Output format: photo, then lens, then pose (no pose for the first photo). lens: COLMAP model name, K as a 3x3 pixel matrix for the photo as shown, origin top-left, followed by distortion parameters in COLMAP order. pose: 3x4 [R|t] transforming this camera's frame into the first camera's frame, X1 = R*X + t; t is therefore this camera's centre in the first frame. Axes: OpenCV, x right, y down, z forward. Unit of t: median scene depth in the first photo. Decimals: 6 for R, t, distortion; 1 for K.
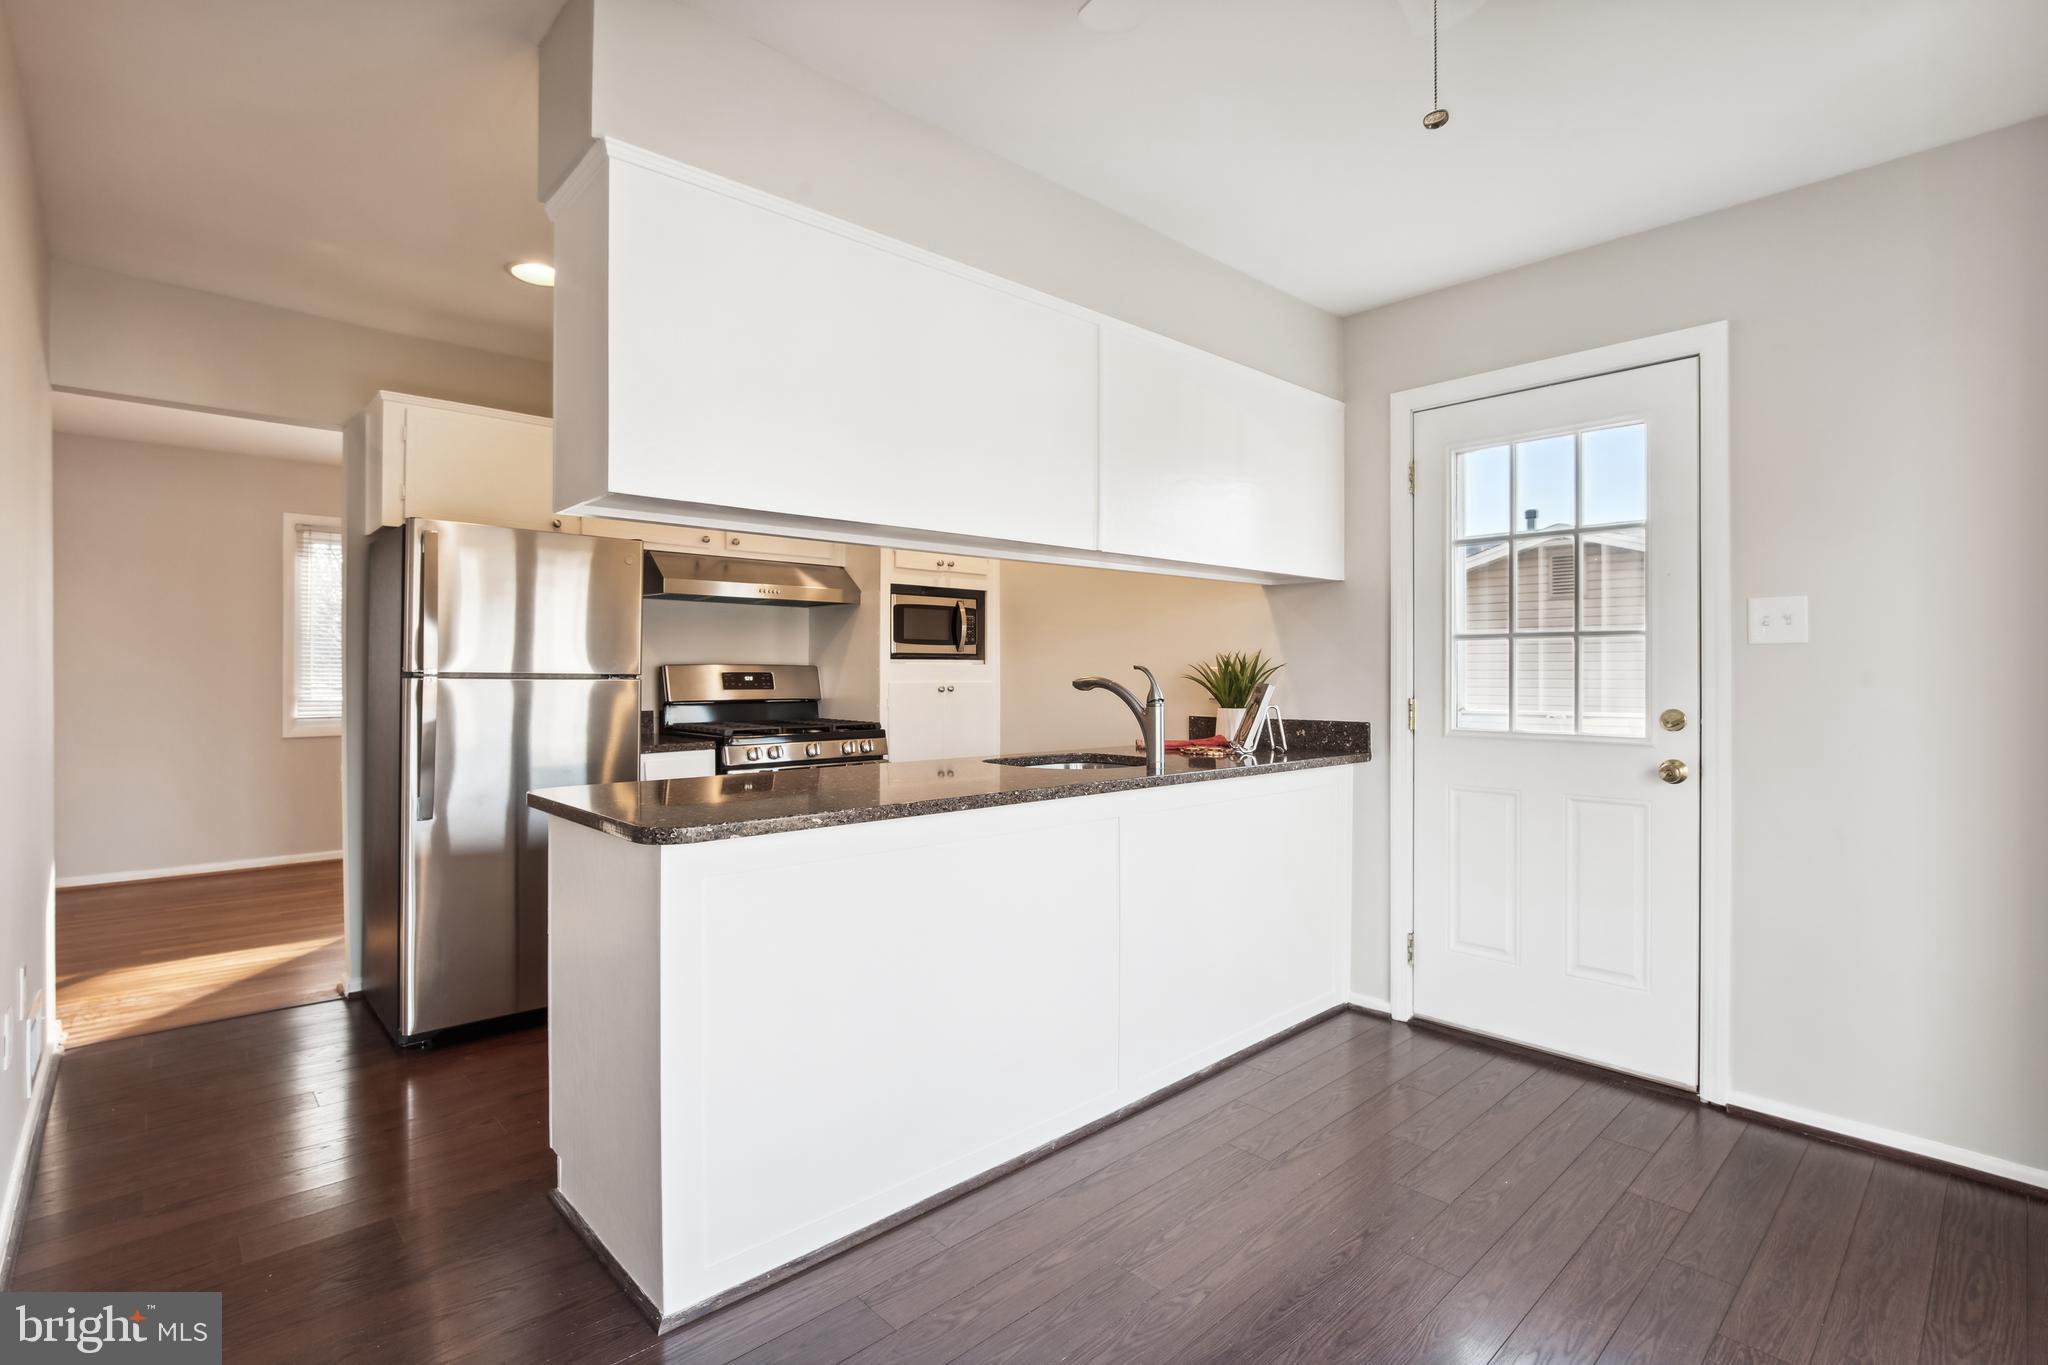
lens RADIAL K [[956.5, 0, 1024.0], [0, 956.5, 682.5], [0, 0, 1]] dist [0.000193, 0.000033]
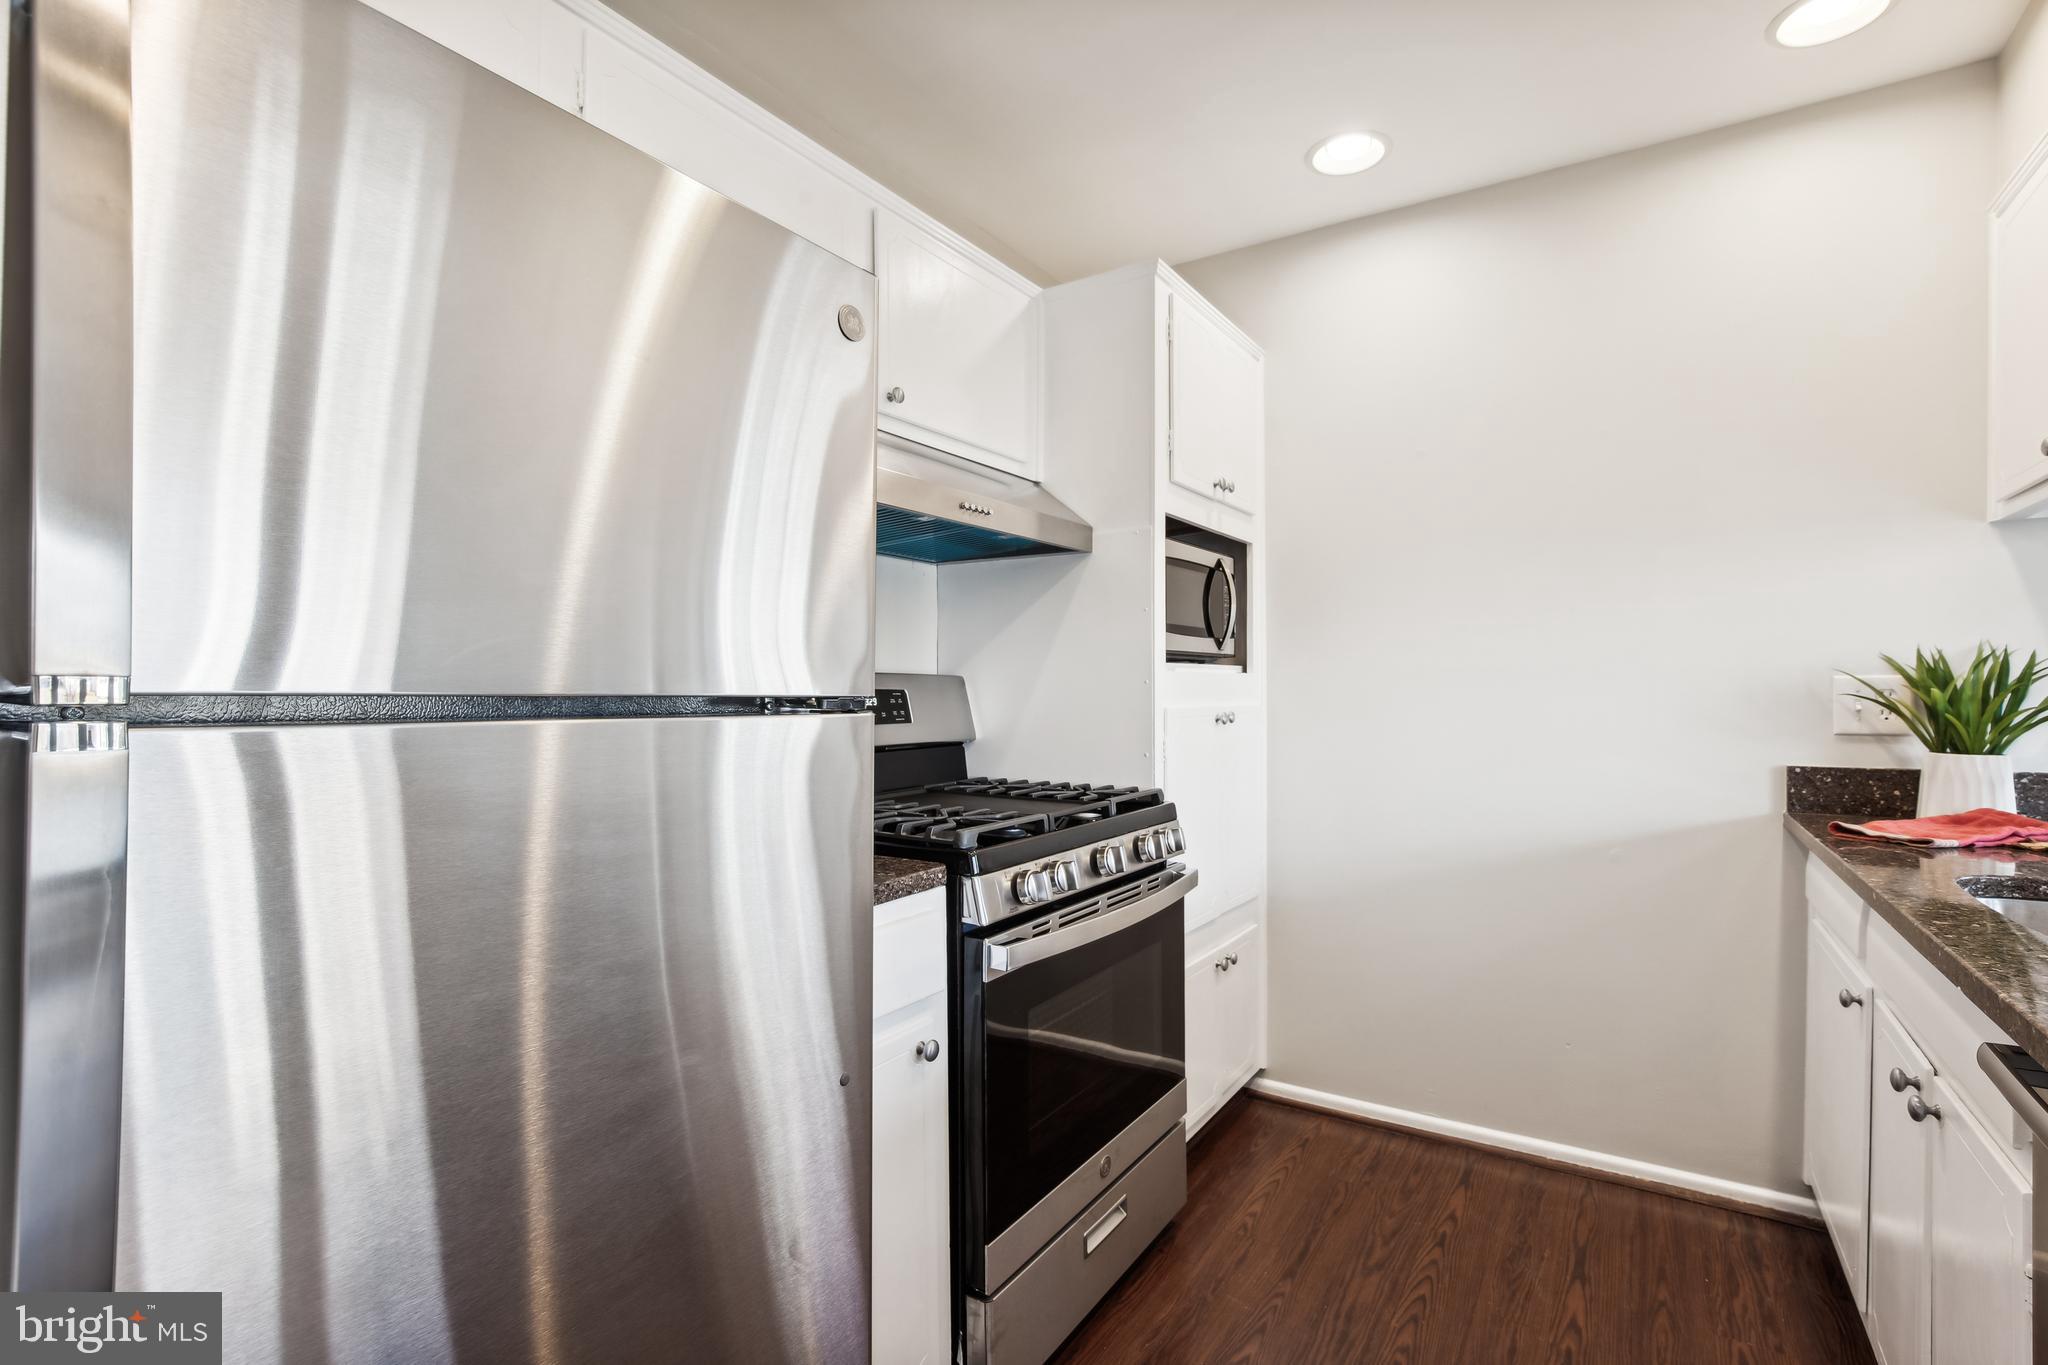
lens RADIAL K [[963.3, 0, 1025.3], [0, 963.3, 647.5], [0, 0, 1]] dist [-0.000317, -0.000068]
pose [[0.969056, 0.006971, 0.246741, -0.330090], [0.005952, 0.998651, -0.051590, -0.005995], [-0.246767, 0.051462, 0.967707, 0.515468]]
